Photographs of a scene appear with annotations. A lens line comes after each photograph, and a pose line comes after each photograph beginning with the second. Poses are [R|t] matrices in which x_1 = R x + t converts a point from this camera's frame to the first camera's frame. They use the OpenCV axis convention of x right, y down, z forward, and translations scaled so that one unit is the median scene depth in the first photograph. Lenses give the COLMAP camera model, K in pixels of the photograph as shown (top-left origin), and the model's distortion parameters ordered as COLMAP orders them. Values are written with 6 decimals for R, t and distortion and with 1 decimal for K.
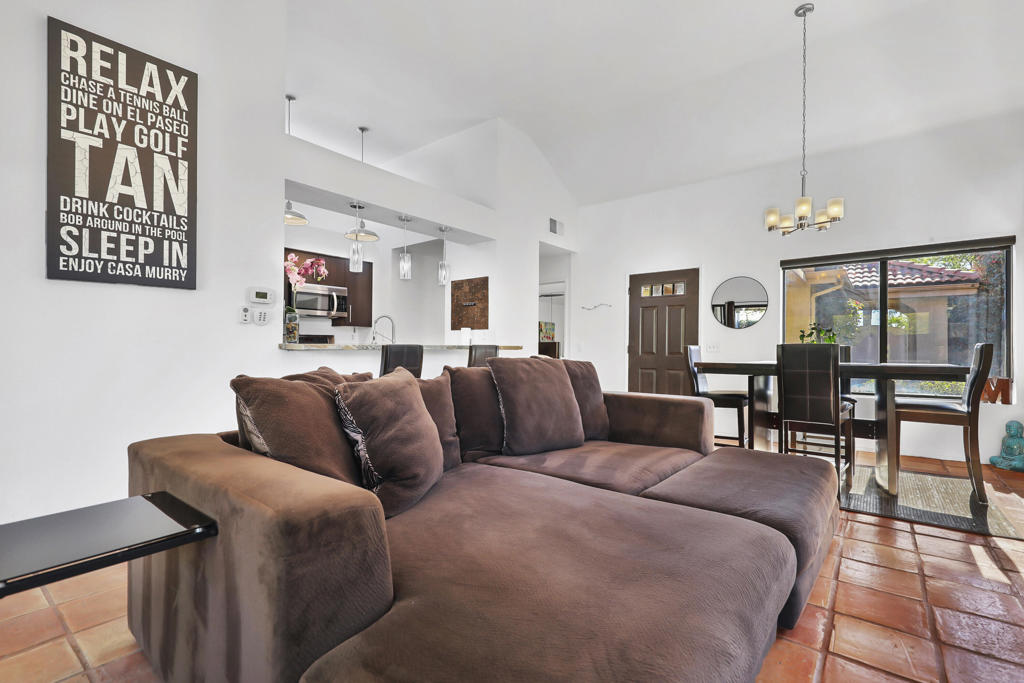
lens RADIAL K [[443.8, 0, 558.9], [0, 443.8, 342.7], [0, 0, 1]] dist [0.008519, -0.000548]
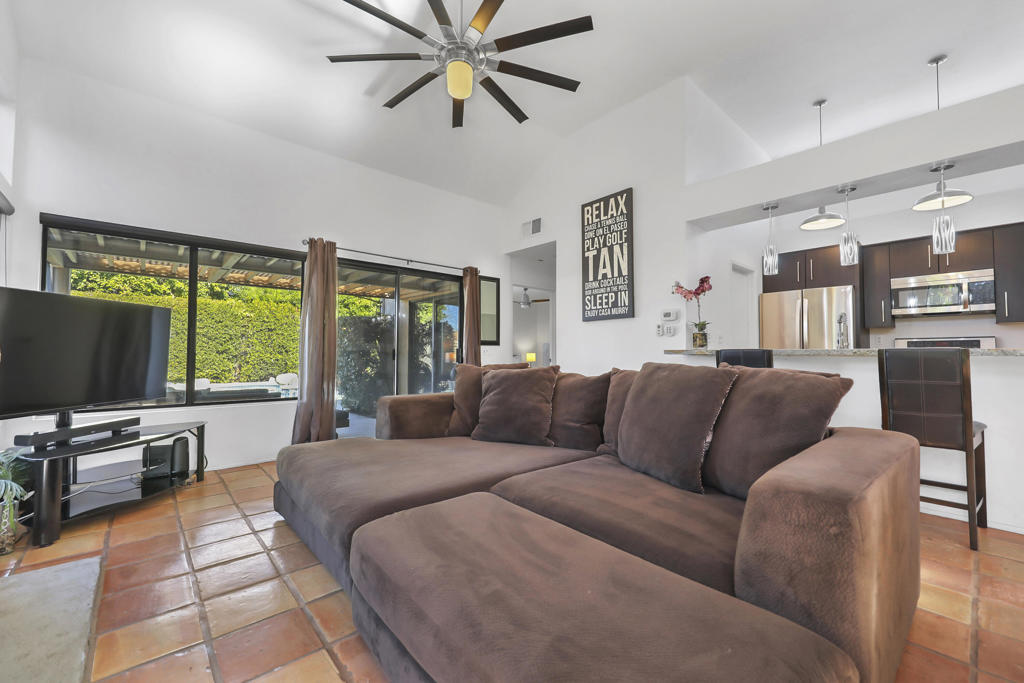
lens RADIAL K [[447.9, 0, 513.4], [0, 447.9, 338.2], [0, 0, 1]] dist [0.002508, 0.000722]
pose [[-0.237942, -0.034064, -0.970682, 0.986934], [0.009888, 0.999248, -0.037490, 0.016485], [0.971229, -0.018519, -0.237426, 1.071204]]
